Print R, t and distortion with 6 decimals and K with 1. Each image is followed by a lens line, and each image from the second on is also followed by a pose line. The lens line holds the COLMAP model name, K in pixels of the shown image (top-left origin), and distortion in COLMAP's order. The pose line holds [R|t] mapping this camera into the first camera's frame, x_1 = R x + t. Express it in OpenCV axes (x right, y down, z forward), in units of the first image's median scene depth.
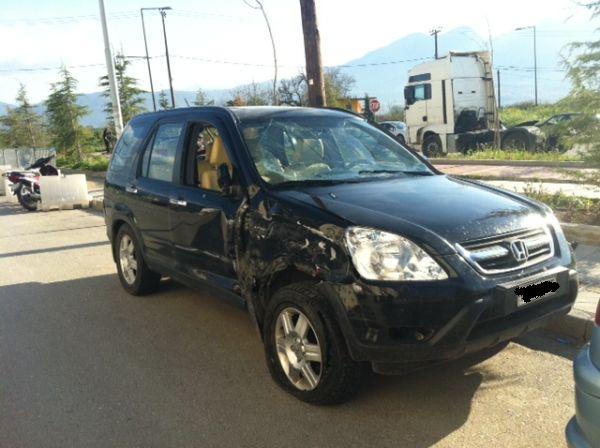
lens RADIAL K [[534.8, 0, 300.0], [0, 534.8, 224.0], [0, 0, 1]] dist [0.002963, -0.005646]
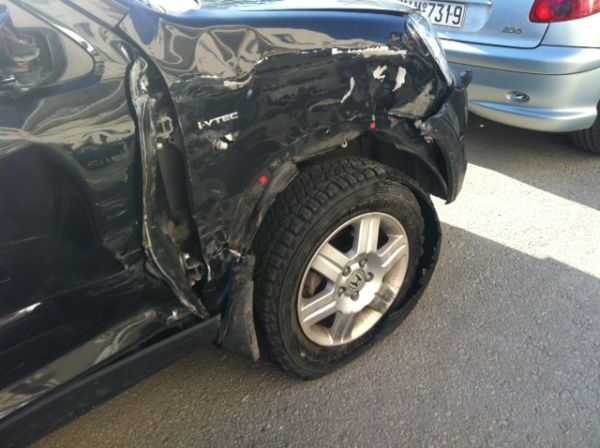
lens RADIAL K [[534.8, 0, 300.0], [0, 534.8, 224.0], [0, 0, 1]] dist [0.002963, -0.005646]
pose [[-0.036036, -0.485610, 0.873432, -0.461467], [0.243771, 0.843328, 0.478930, -0.101188], [-0.969163, 0.230176, 0.087988, 0.981949]]
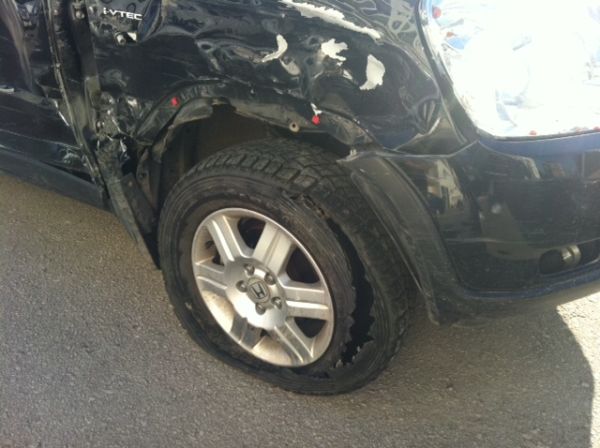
lens RADIAL K [[534.8, 0, 300.0], [0, 534.8, 224.0], [0, 0, 1]] dist [0.002963, -0.005646]
pose [[0.929477, -0.160262, 0.332248, -0.113339], [0.035234, 0.935146, 0.352505, 0.019359], [-0.367193, -0.315939, 0.874844, 0.595674]]
